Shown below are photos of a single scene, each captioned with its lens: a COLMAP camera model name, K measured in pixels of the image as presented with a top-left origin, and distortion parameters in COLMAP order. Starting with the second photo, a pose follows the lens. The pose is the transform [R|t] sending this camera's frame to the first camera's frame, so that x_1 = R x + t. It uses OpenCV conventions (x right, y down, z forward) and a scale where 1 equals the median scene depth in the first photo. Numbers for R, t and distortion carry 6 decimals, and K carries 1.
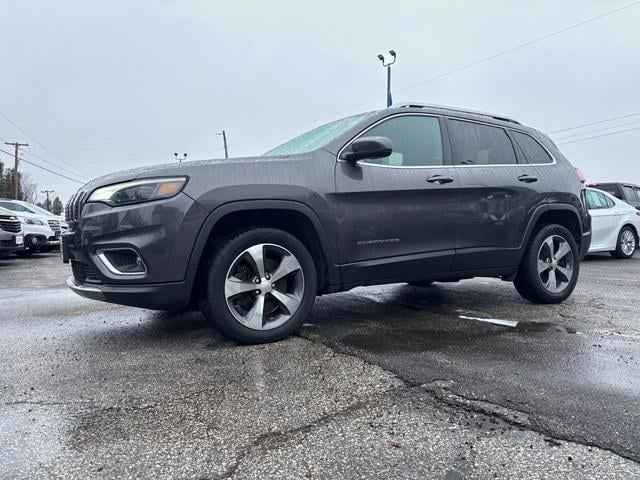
lens RADIAL K [[488.2, 0, 321.1], [0, 488.2, 237.8], [0, 0, 1]] dist [0.032726, -0.034459]
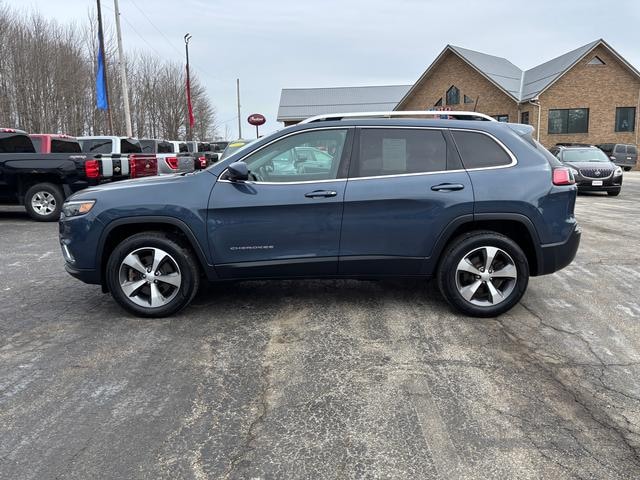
lens RADIAL K [[488.2, 0, 330.4], [0, 488.2, 236.8], [0, 0, 1]] dist [0.032726, -0.034459]
pose [[0.863434, 0.097093, -0.495031, 0.889746], [-0.021733, 0.987551, 0.155788, -0.213904], [0.503994, -0.123754, 0.854795, 0.063232]]
